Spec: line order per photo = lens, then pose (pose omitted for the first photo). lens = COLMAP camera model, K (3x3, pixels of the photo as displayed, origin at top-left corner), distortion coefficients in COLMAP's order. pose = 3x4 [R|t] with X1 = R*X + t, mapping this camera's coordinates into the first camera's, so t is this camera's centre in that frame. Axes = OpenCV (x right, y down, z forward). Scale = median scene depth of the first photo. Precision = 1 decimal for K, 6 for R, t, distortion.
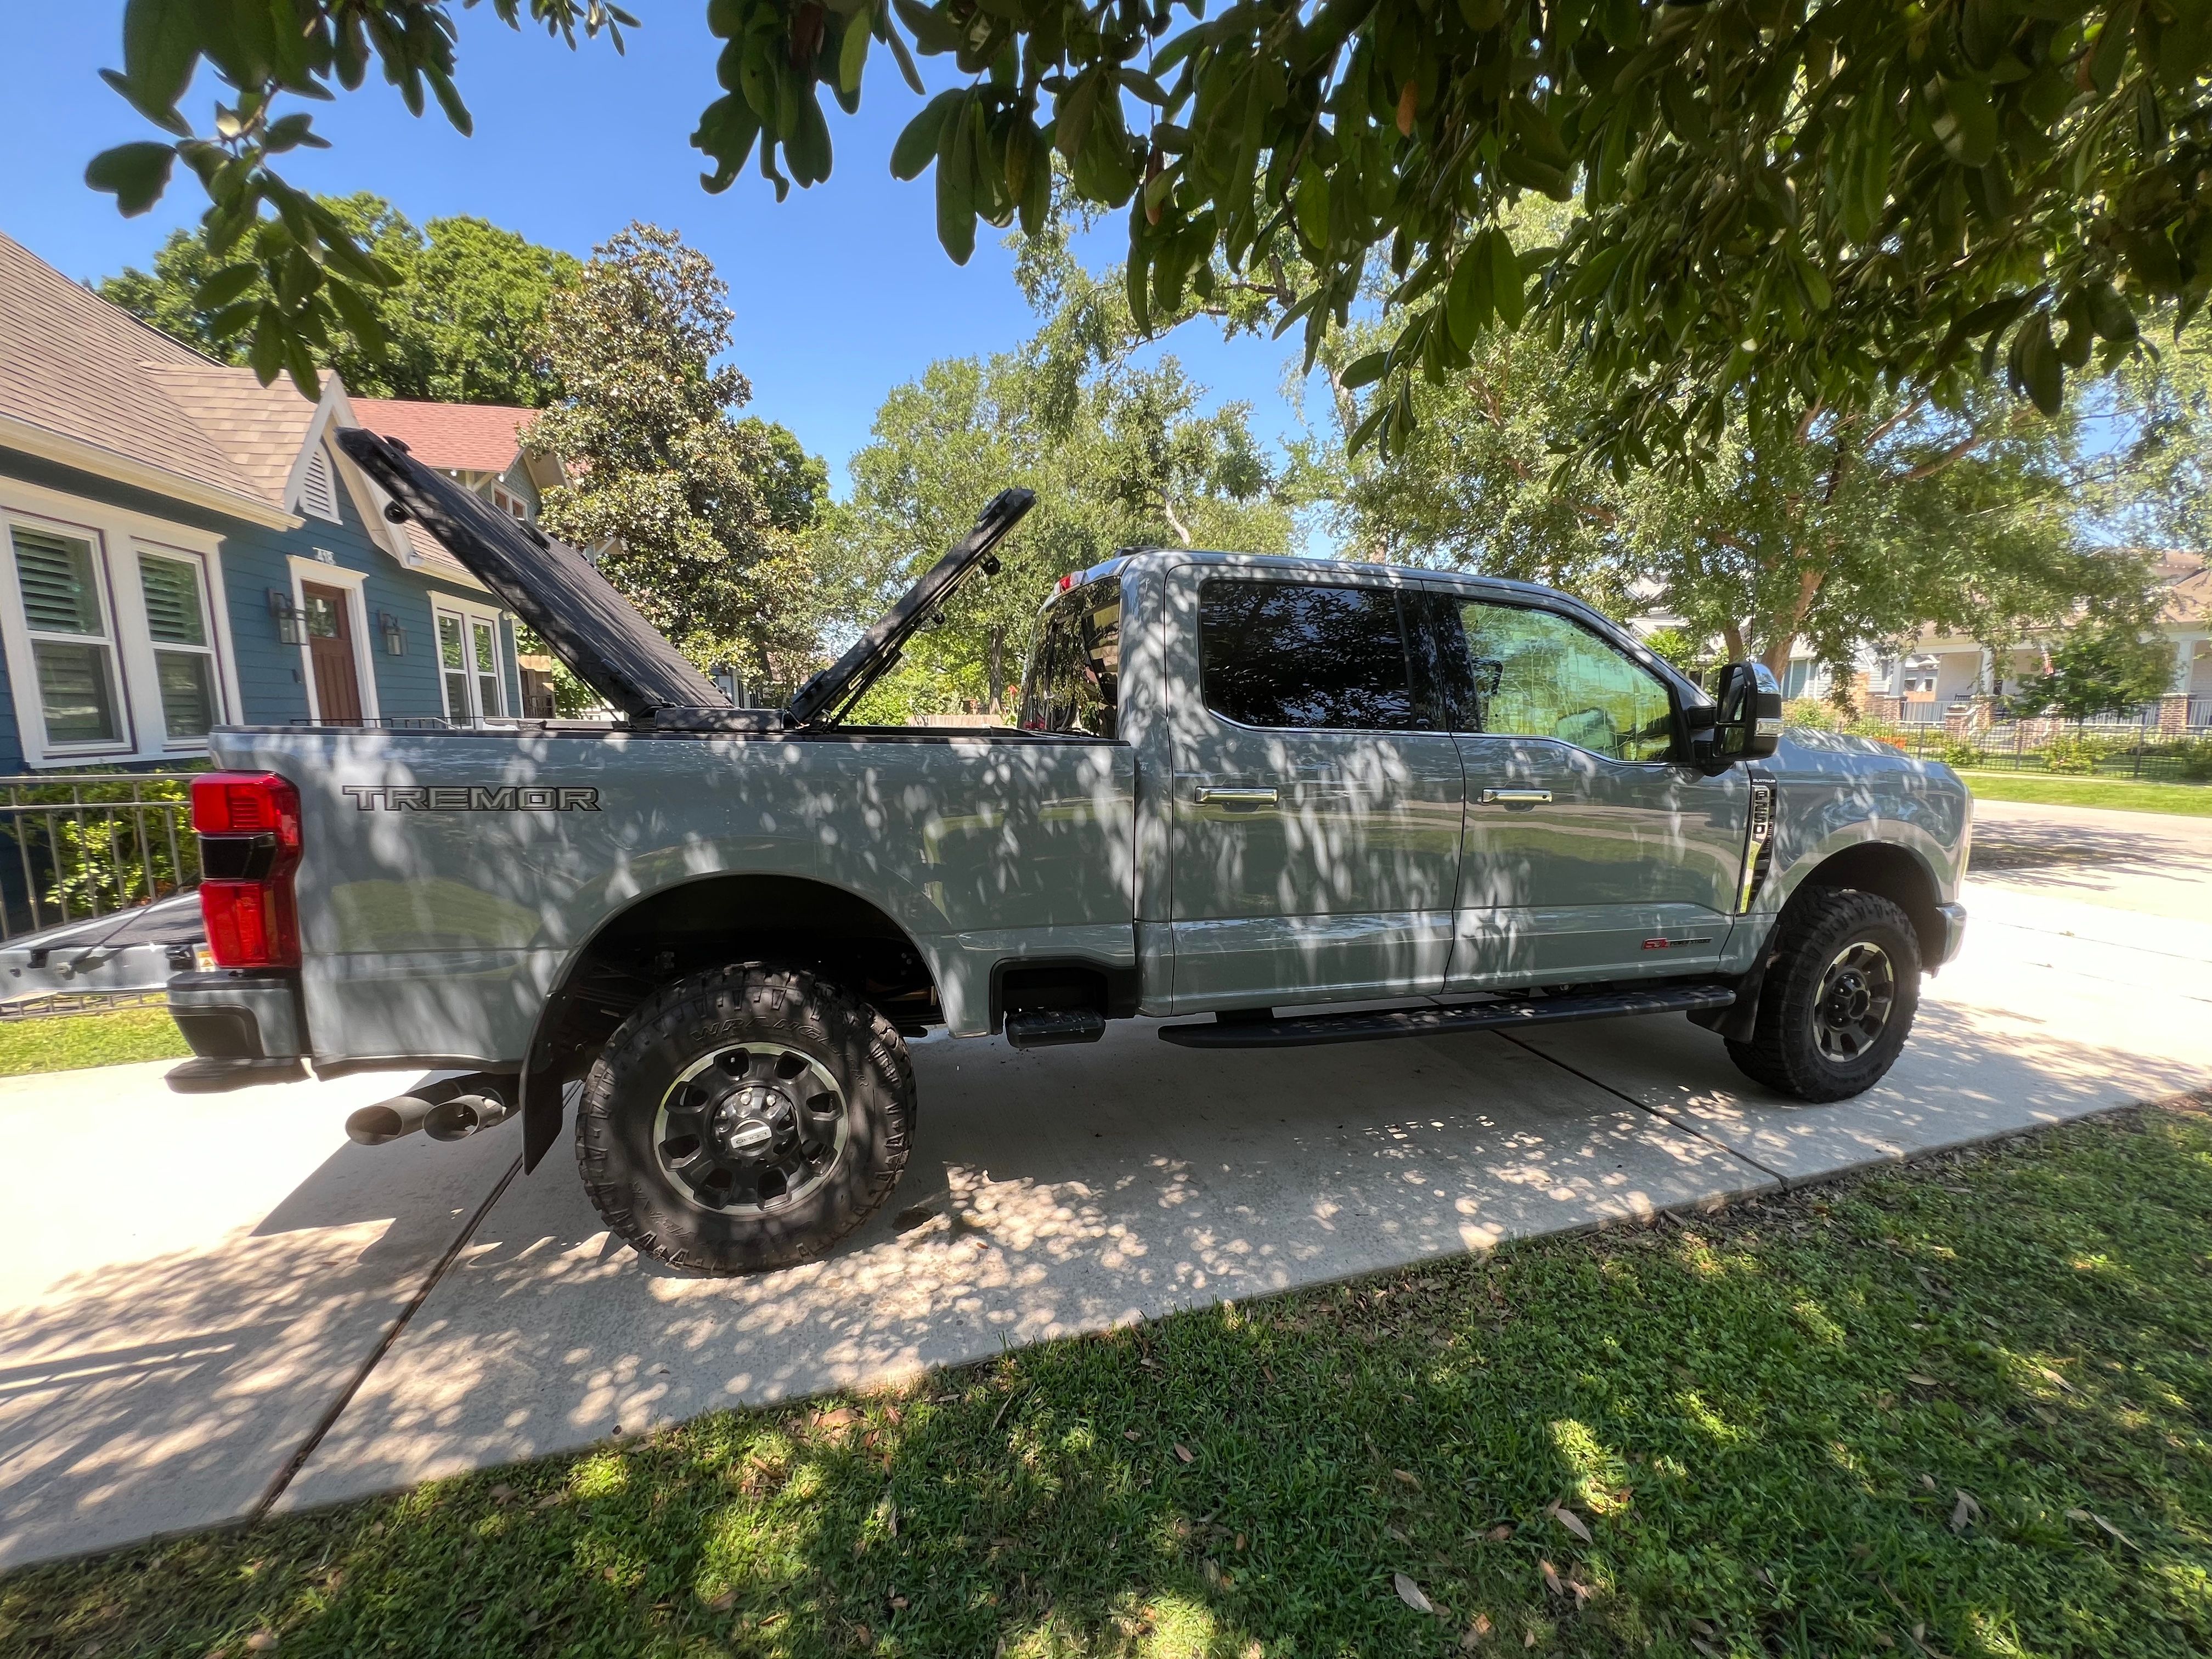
lens RADIAL K [[888.2, 0, 1111.1], [0, 888.2, 831.4], [0, 0, 1]] dist [-0.000352, 0.000174]
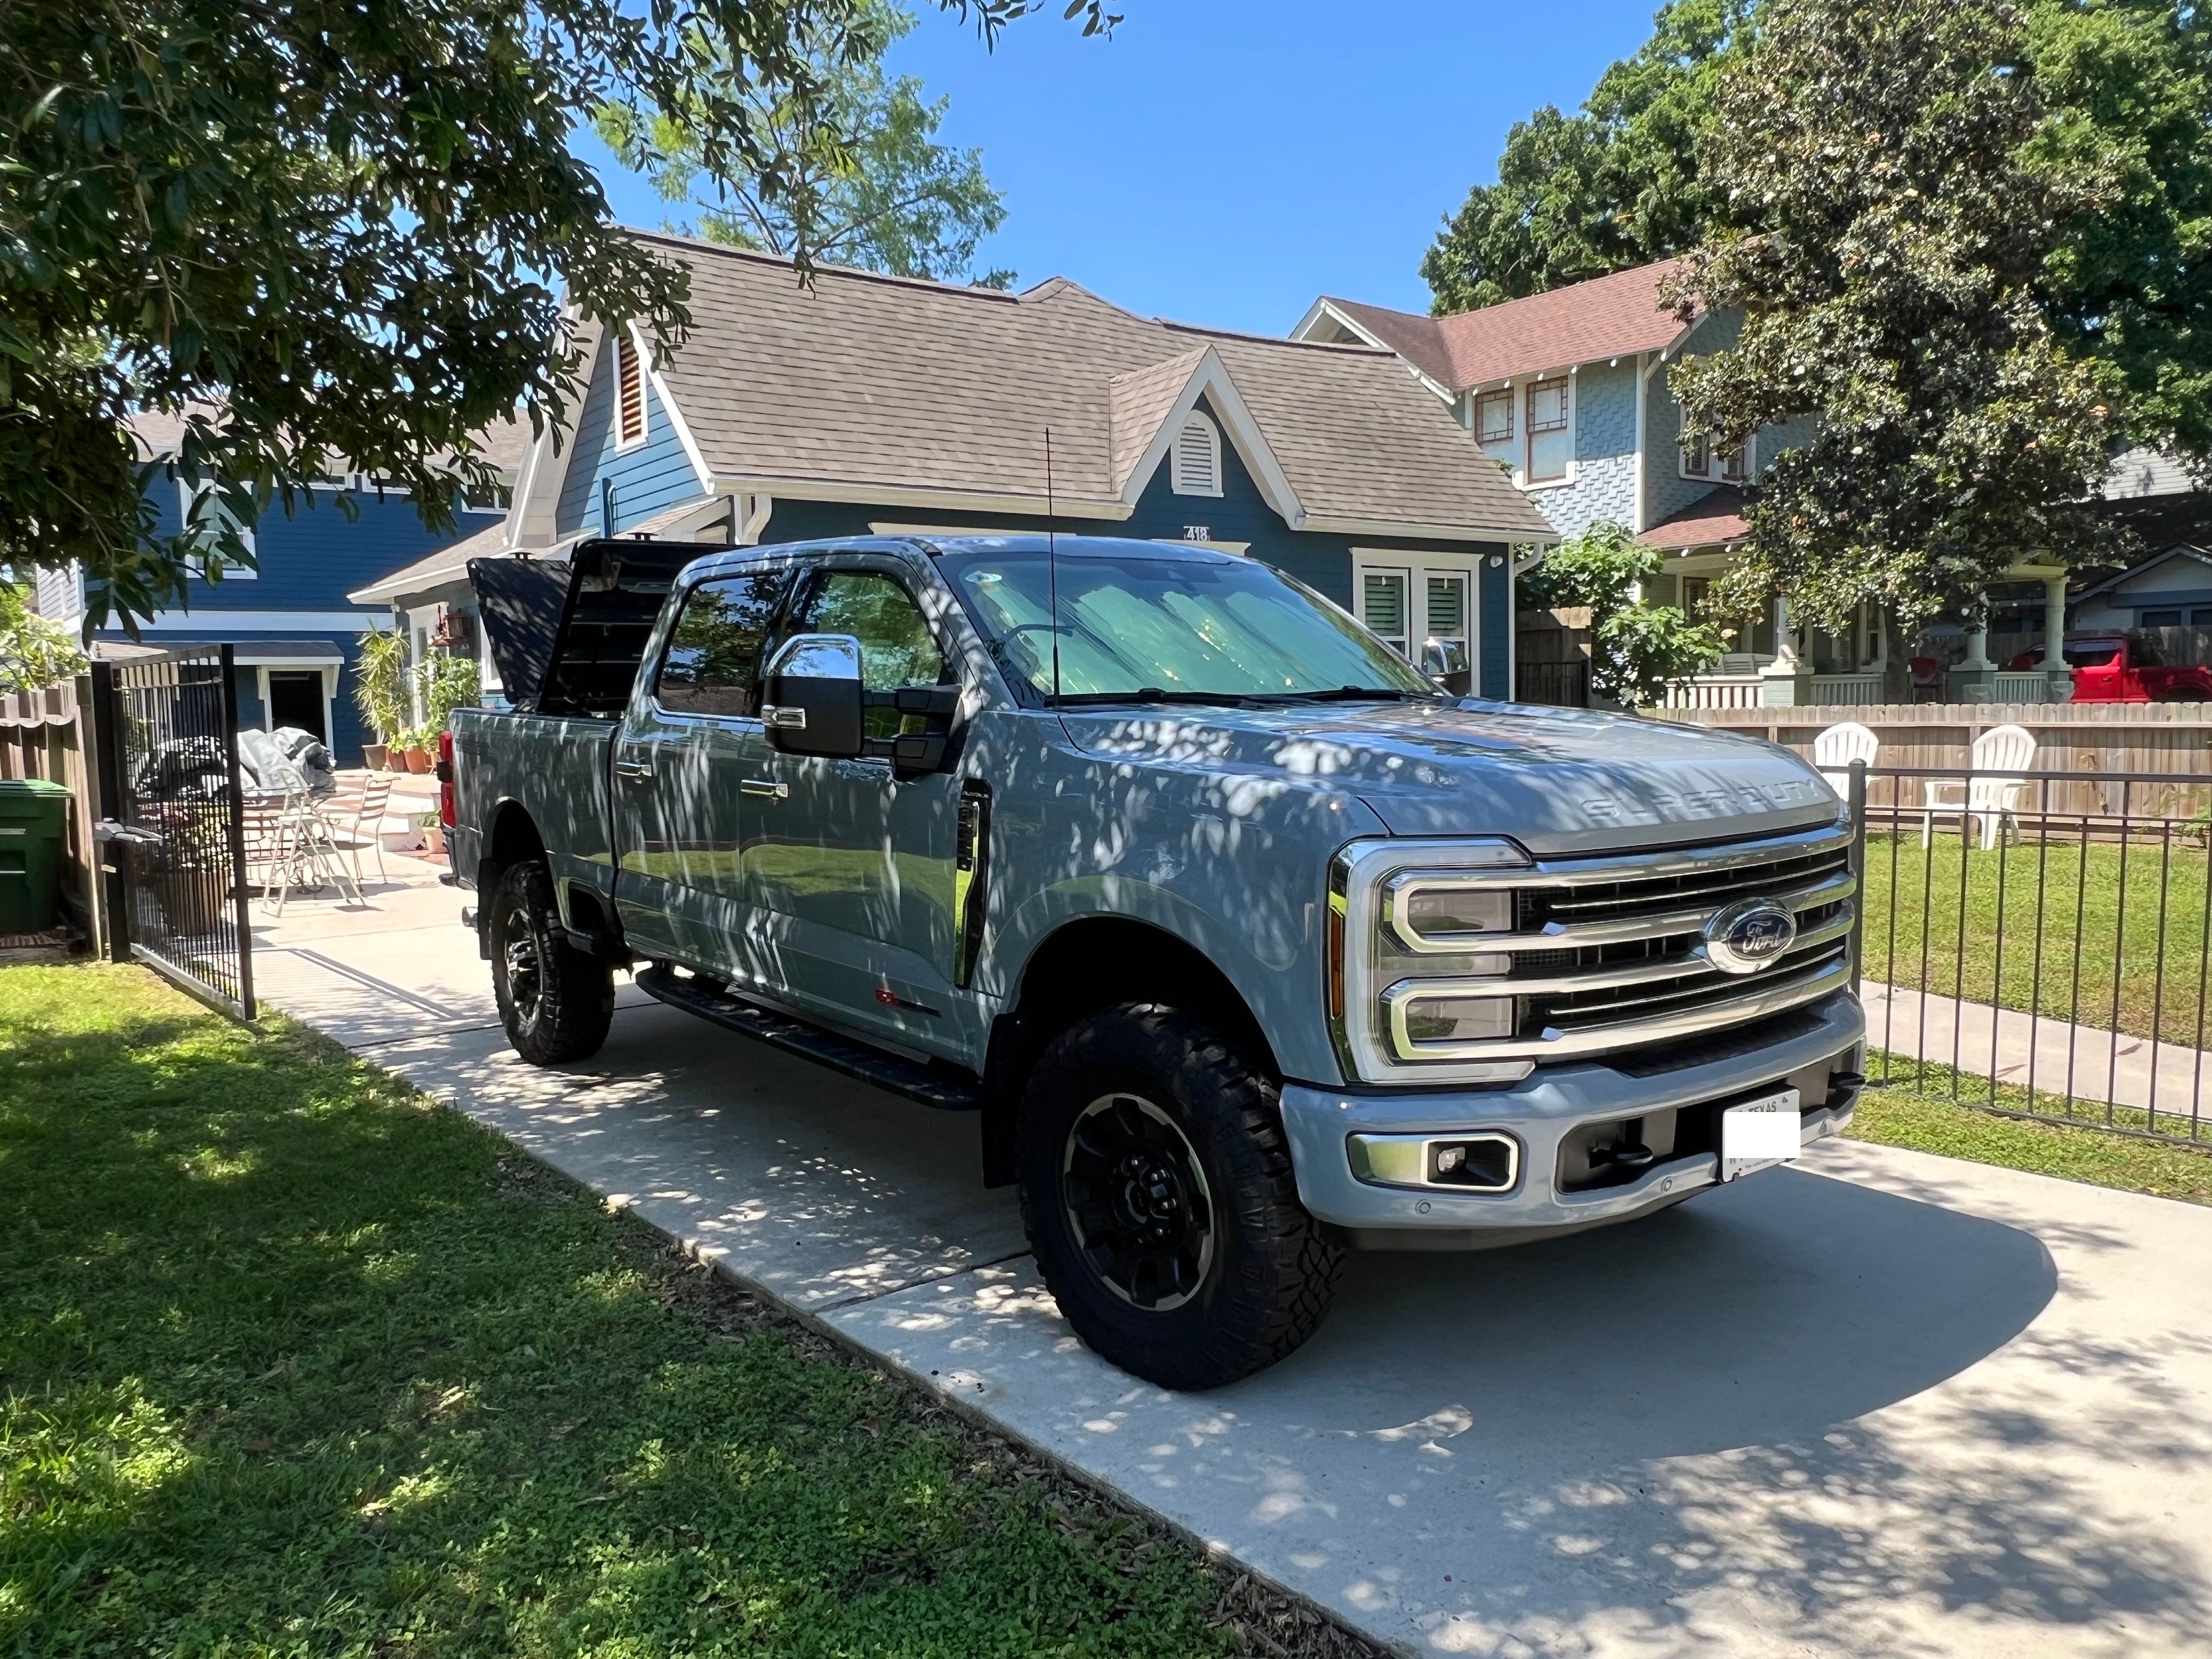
lens RADIAL K [[1594.9, 0, 1101.9], [0, 1594.9, 850.7], [0, 0, 1]] dist [0.003293, 0.005099]
pose [[0.382121, 0.087704, -0.919941, 1.507118], [-0.108023, 0.992901, 0.049789, -0.072609], [0.917777, 0.080349, 0.388882, 0.486040]]
